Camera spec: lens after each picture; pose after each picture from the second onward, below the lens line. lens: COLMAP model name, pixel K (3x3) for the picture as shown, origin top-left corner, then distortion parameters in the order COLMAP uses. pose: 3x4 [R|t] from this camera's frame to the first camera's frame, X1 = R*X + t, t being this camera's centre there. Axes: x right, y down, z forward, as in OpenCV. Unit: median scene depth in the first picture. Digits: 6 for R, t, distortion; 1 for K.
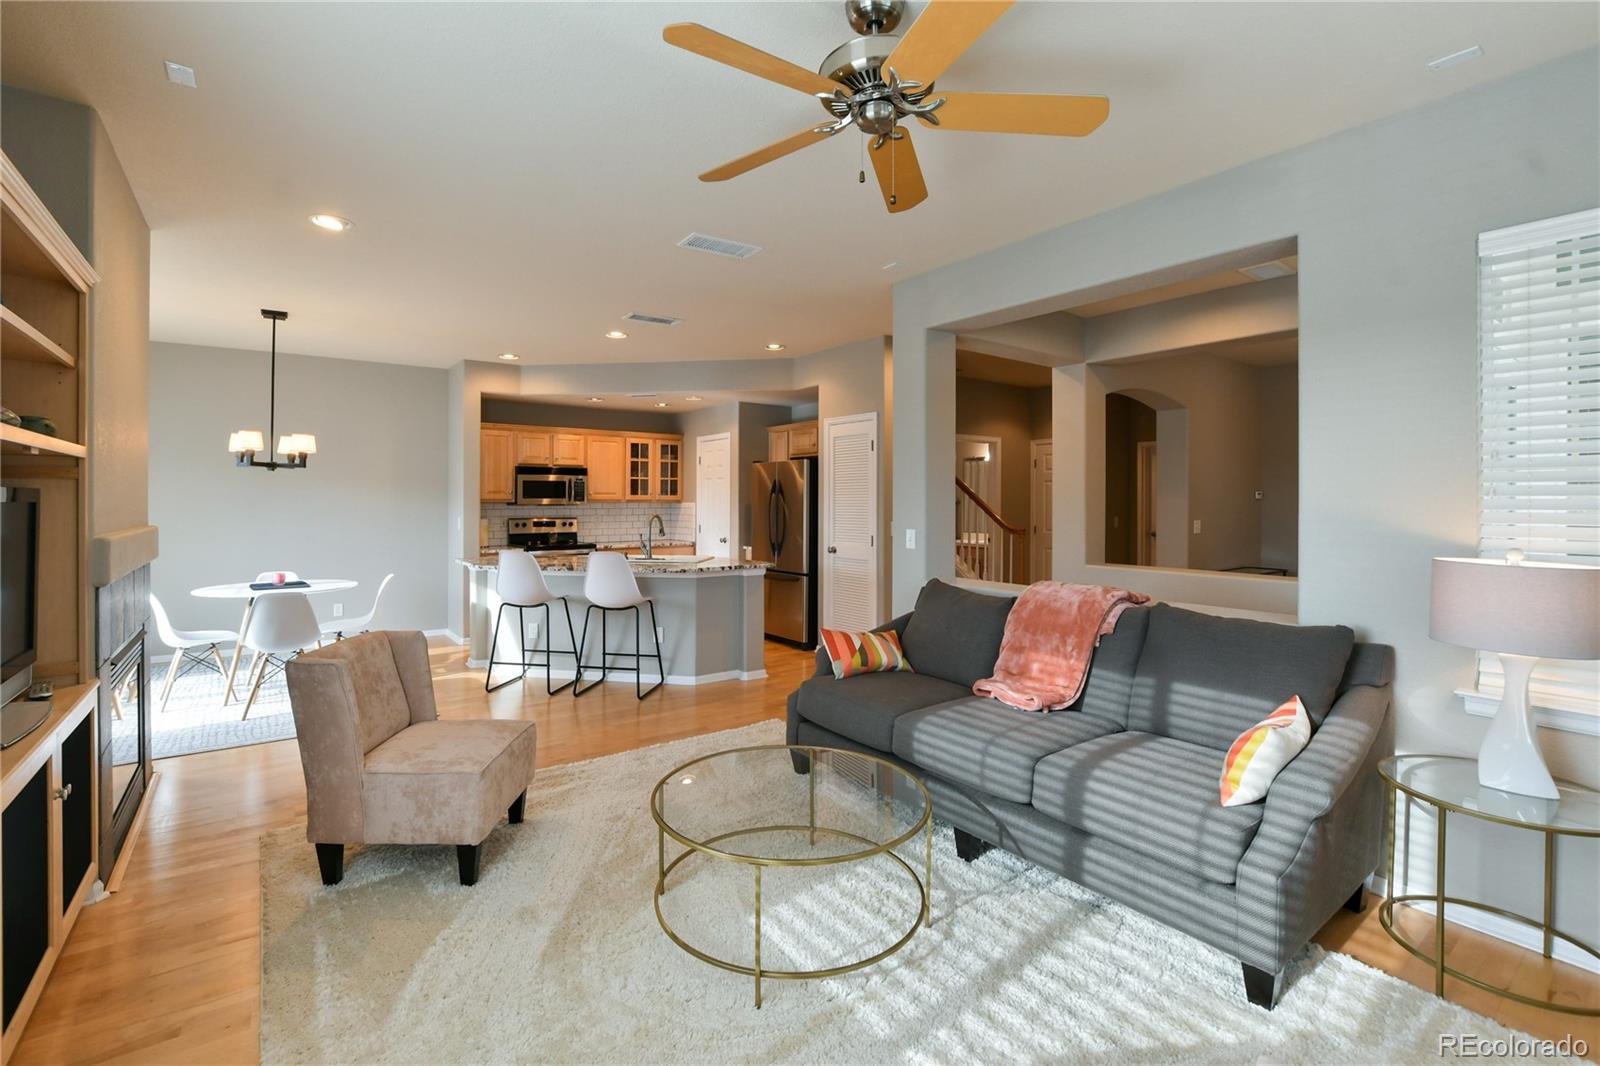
lens RADIAL K [[720.0, 0, 782.7], [0, 720.0, 498.9], [0, 0, 1]] dist [-0.025529, 0.003842]
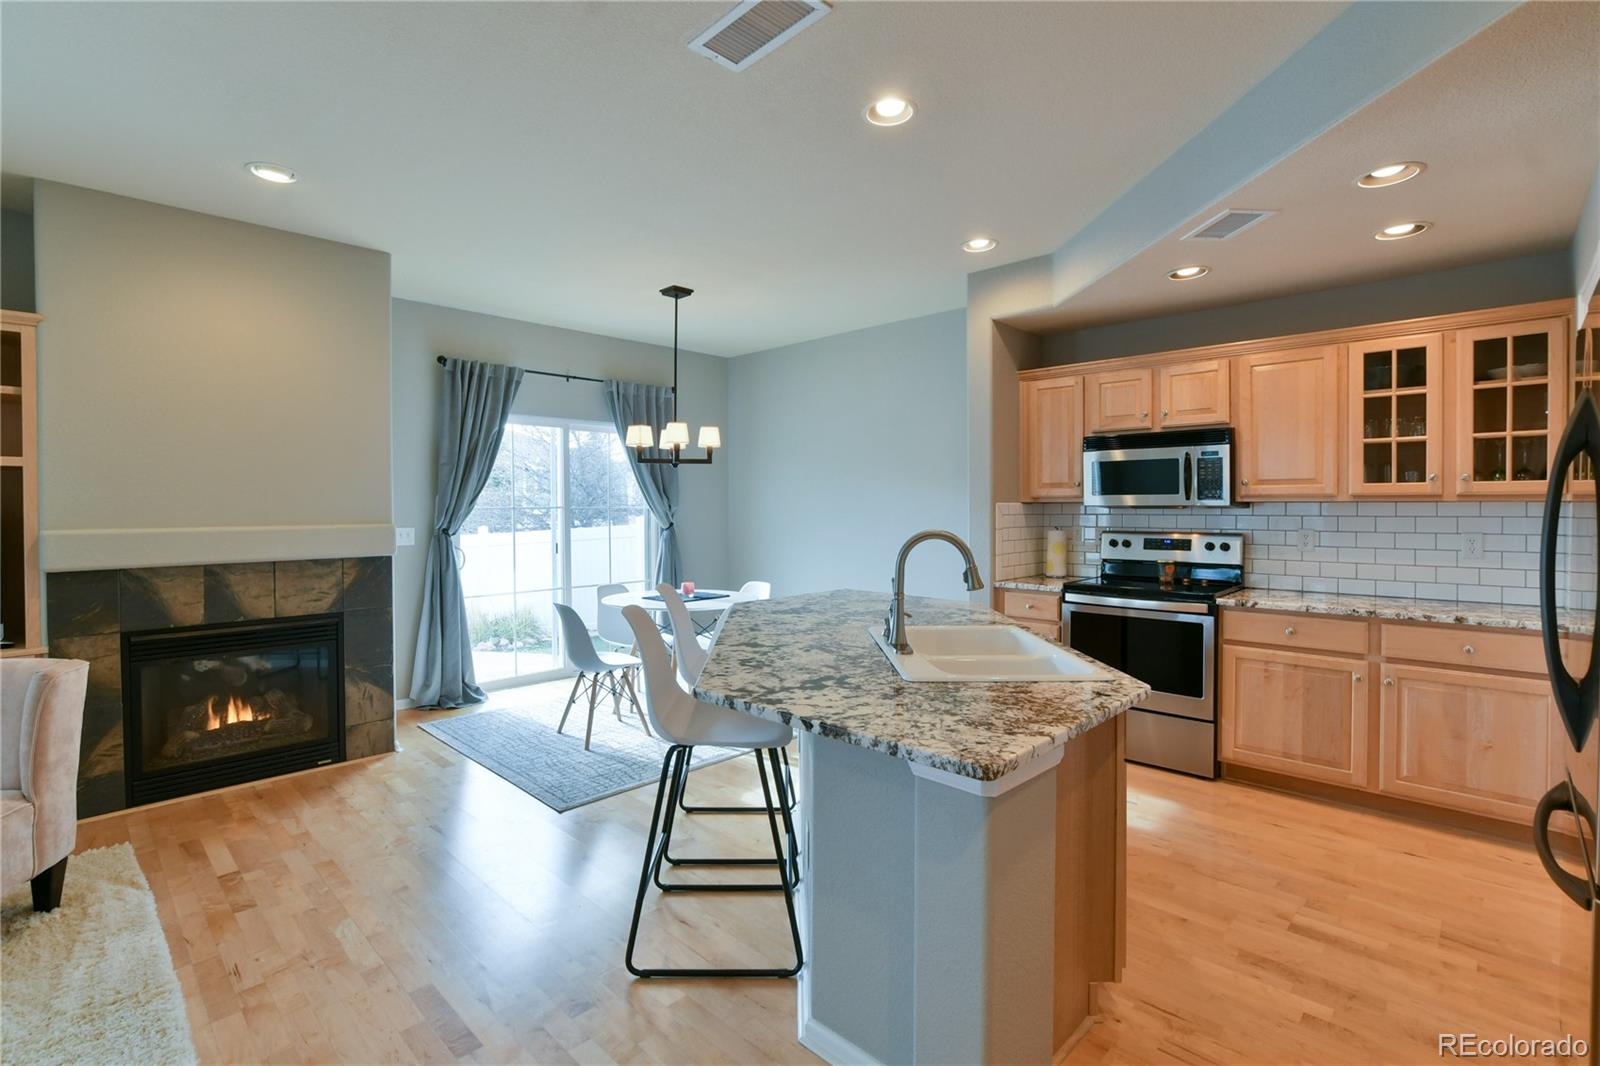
lens RADIAL K [[738.1, 0, 792.1], [0, 738.1, 511.9], [0, 0, 1]] dist [-0.027433, 0.005590]
pose [[0.166906, 0.008044, -0.985940, 0.143745], [0.006897, 0.999933, 0.009326, 0.005001], [0.985949, -0.008357, 0.166840, 0.646314]]
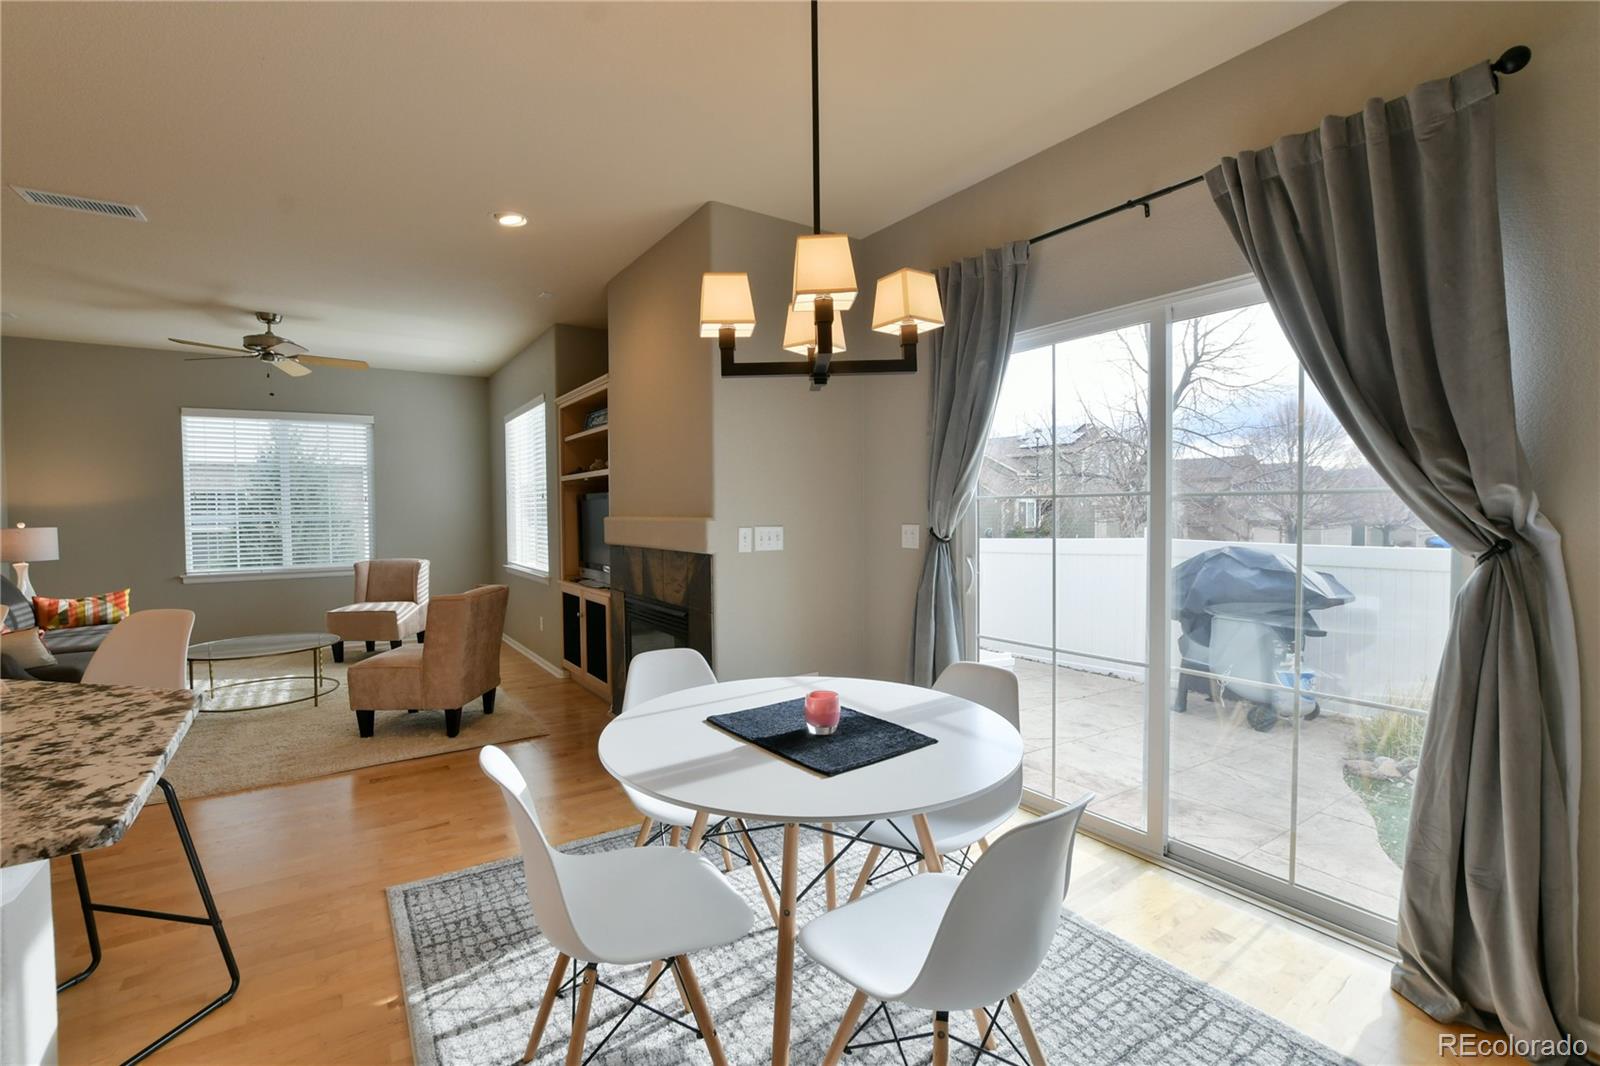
lens RADIAL K [[705.6, 0, 793.6], [0, 705.6, 529.5], [0, 0, 1]] dist [-0.033923, 0.004694]
pose [[-0.999458, 0.007164, 0.032126, -0.467540], [0.007993, 0.999636, 0.025765, 0.012900], [-0.031930, 0.026008, -0.999152, 0.874696]]
